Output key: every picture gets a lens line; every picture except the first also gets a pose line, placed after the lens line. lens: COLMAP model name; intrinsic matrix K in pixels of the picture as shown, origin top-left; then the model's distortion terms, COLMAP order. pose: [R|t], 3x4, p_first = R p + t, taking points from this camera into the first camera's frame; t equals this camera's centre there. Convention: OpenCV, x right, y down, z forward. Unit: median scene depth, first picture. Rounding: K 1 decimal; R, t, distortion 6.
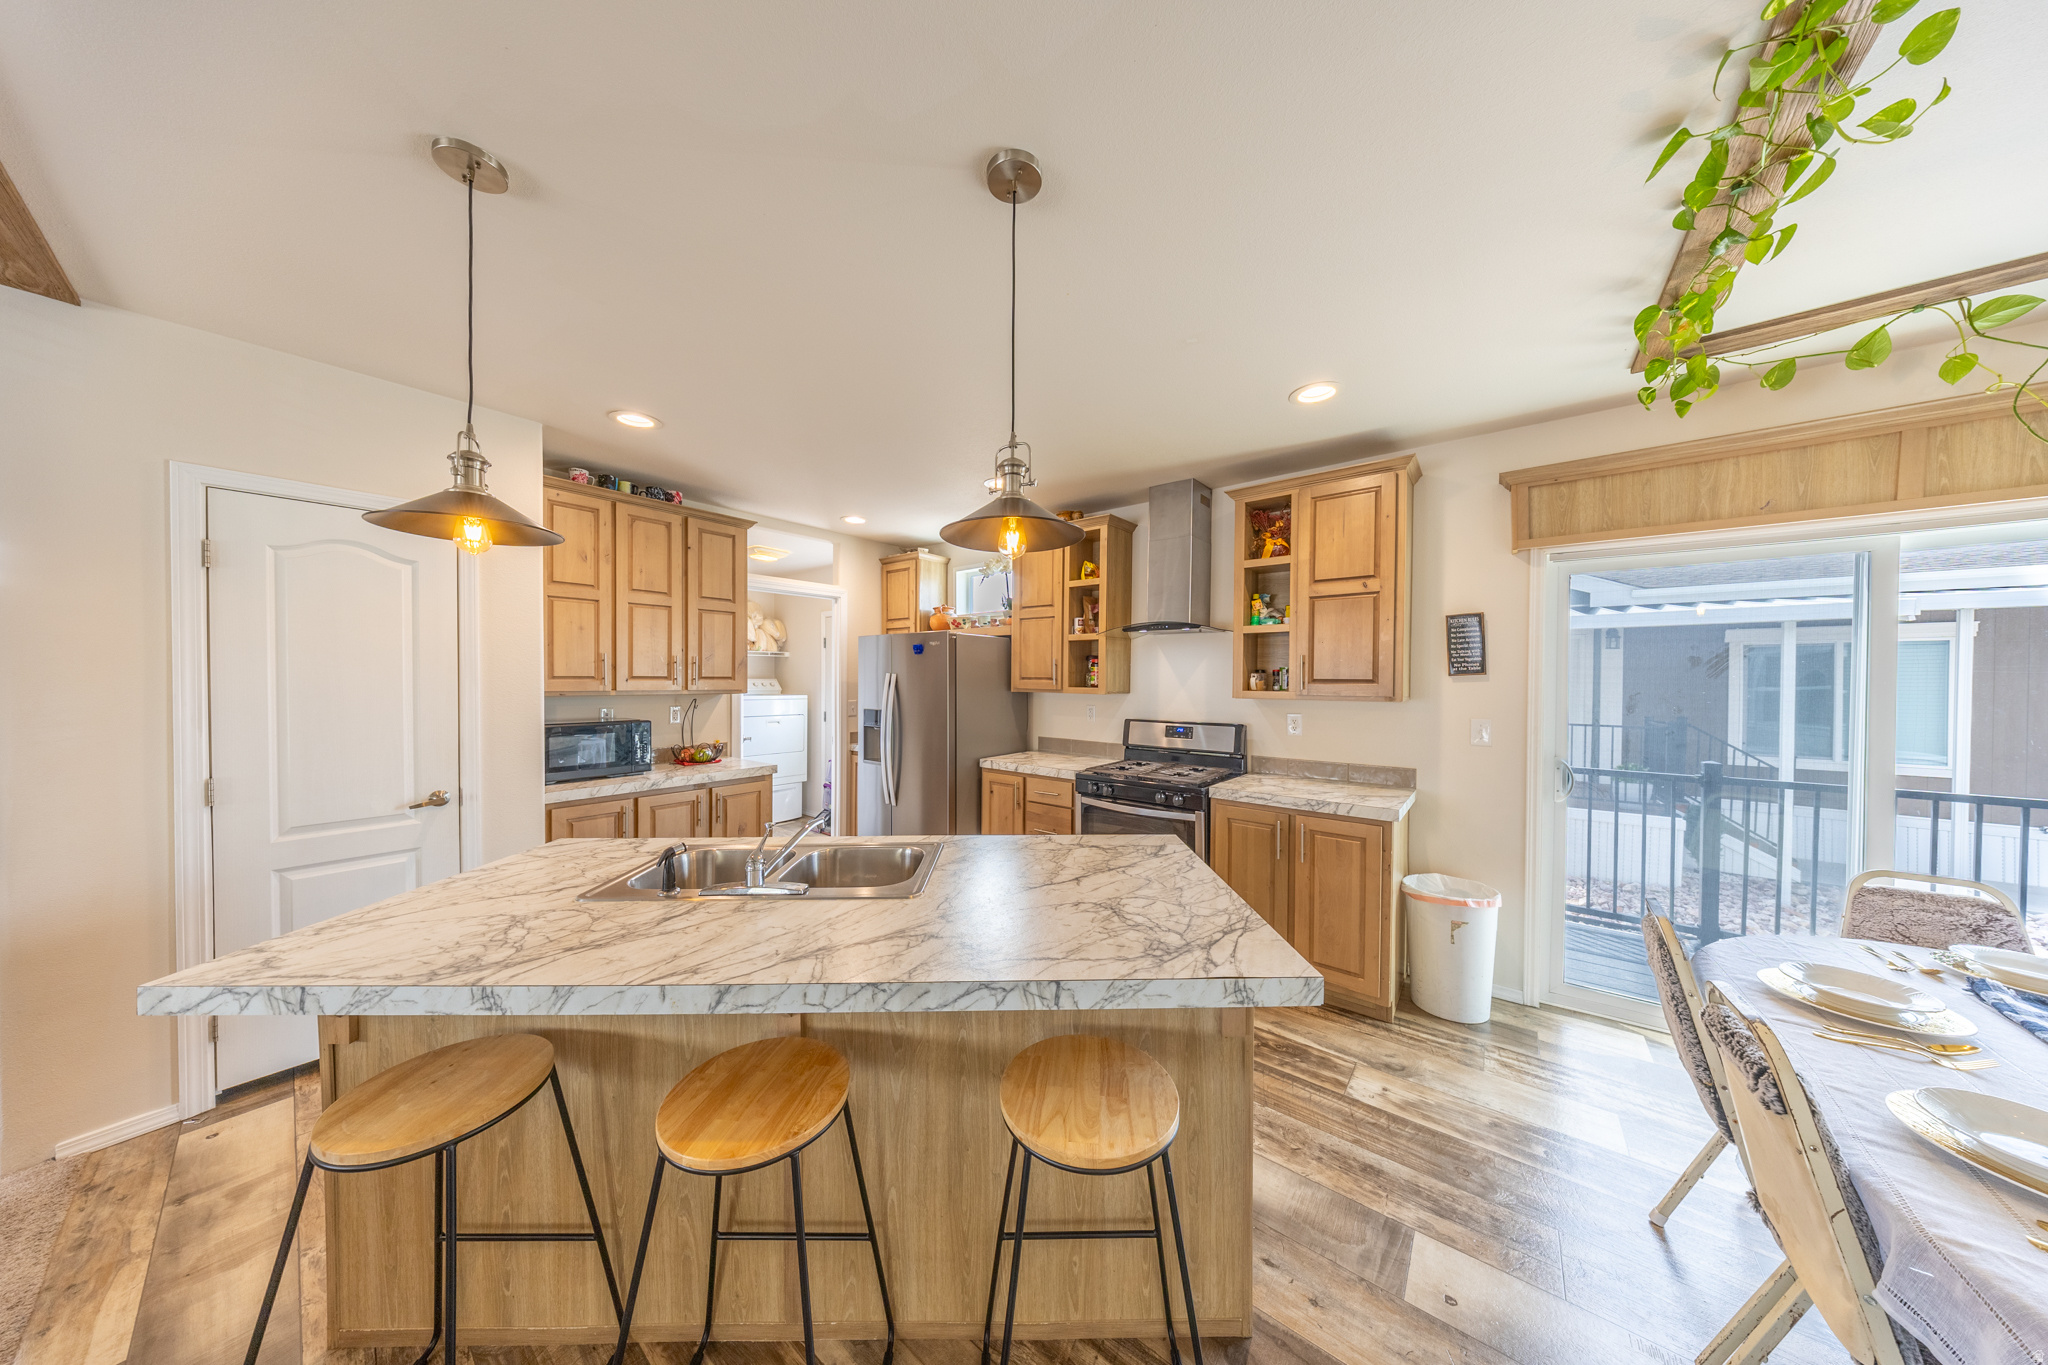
lens RADIAL K [[591.8, 0, 1024.0], [0, 591.8, 684.3], [0, 0, 1]] dist [-0.006763, 0.000948]
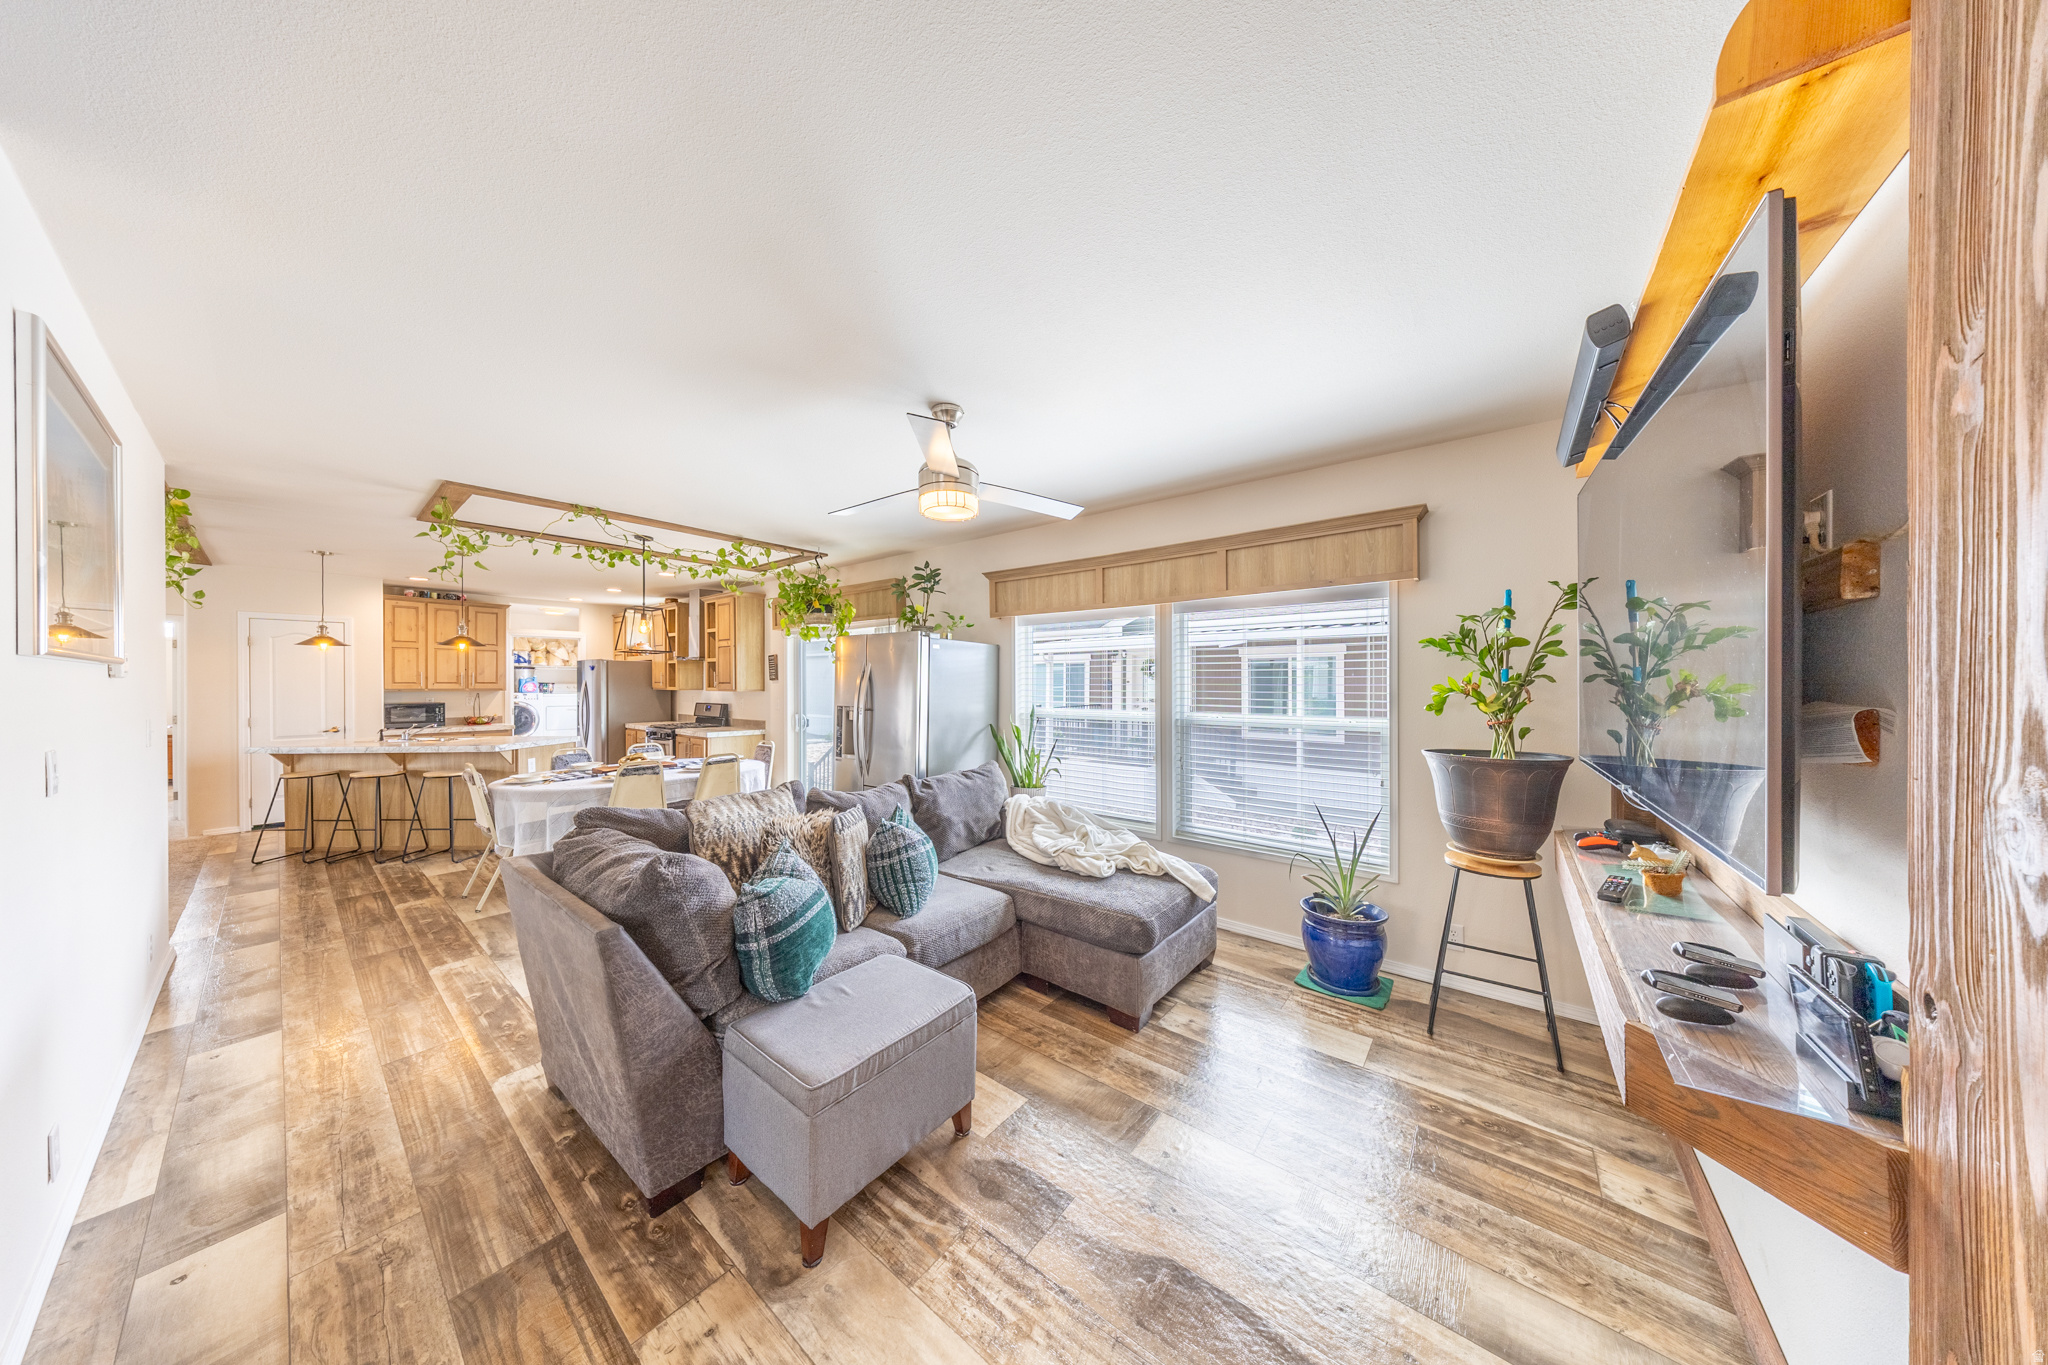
lens RADIAL K [[591.8, 0, 1029.4], [0, 591.8, 685.4], [0, 0, 1]] dist [-0.006763, 0.000948]
pose [[0.999959, -0.001826, 0.008825, 1.620312], [0.001868, 0.999987, -0.004803, 0.014329], [-0.008816, 0.004819, 0.999950, -1.283022]]
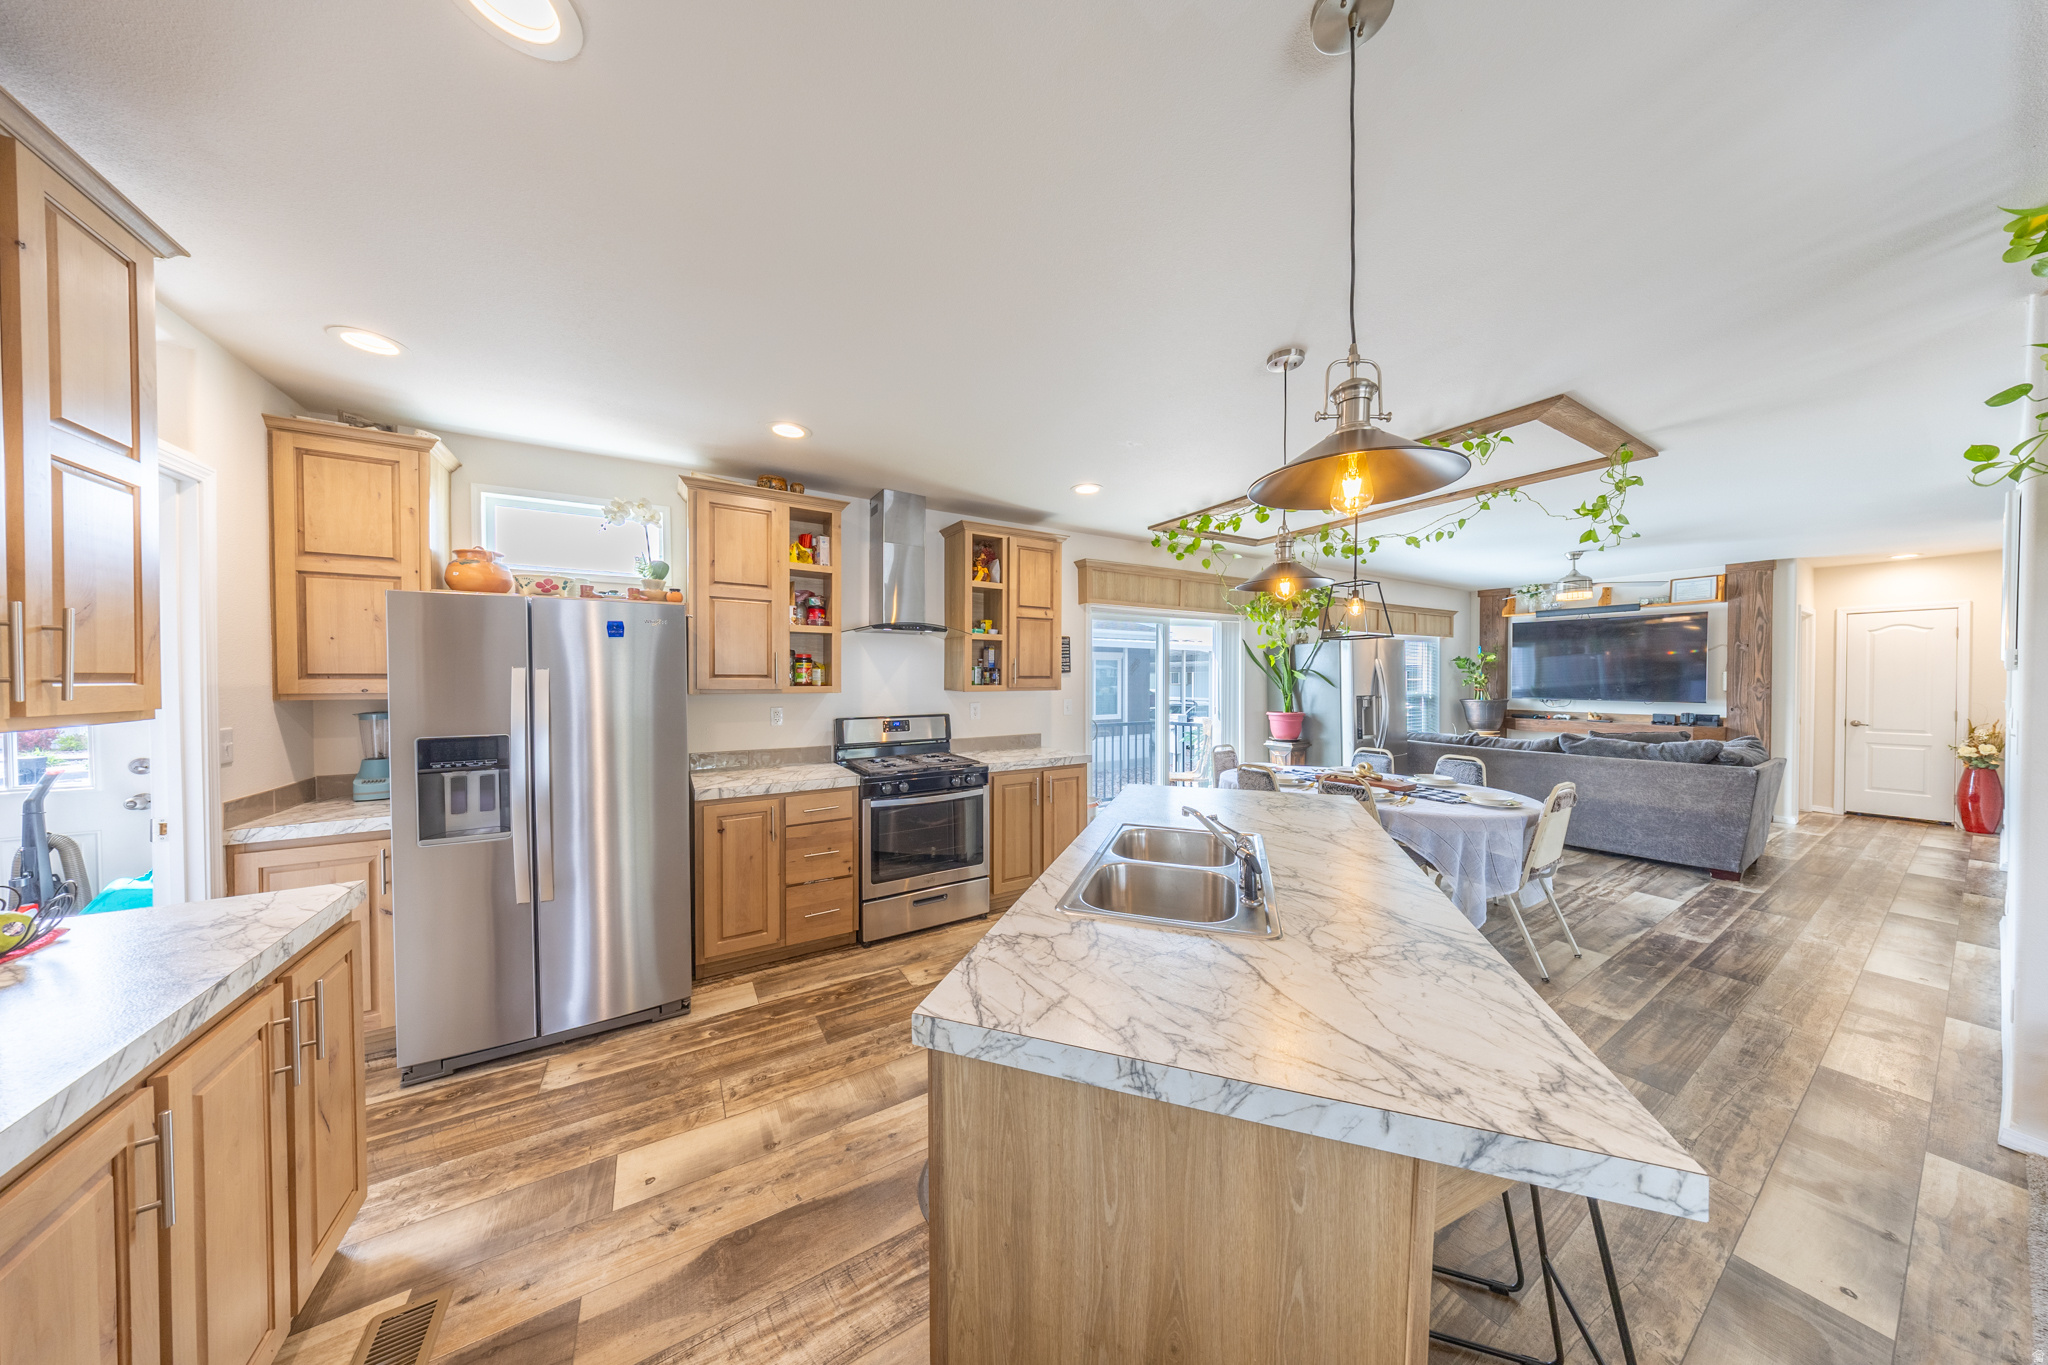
lens RADIAL K [[591.8, 0, 1025.0], [0, 591.8, 685.8], [0, 0, 1]] dist [-0.006763, 0.000948]
pose [[0.350516, -0.018277, 0.936378, -0.774316], [0.011951, 0.999815, 0.015042, -0.006176], [-0.936480, 0.005918, 0.350670, 0.482678]]
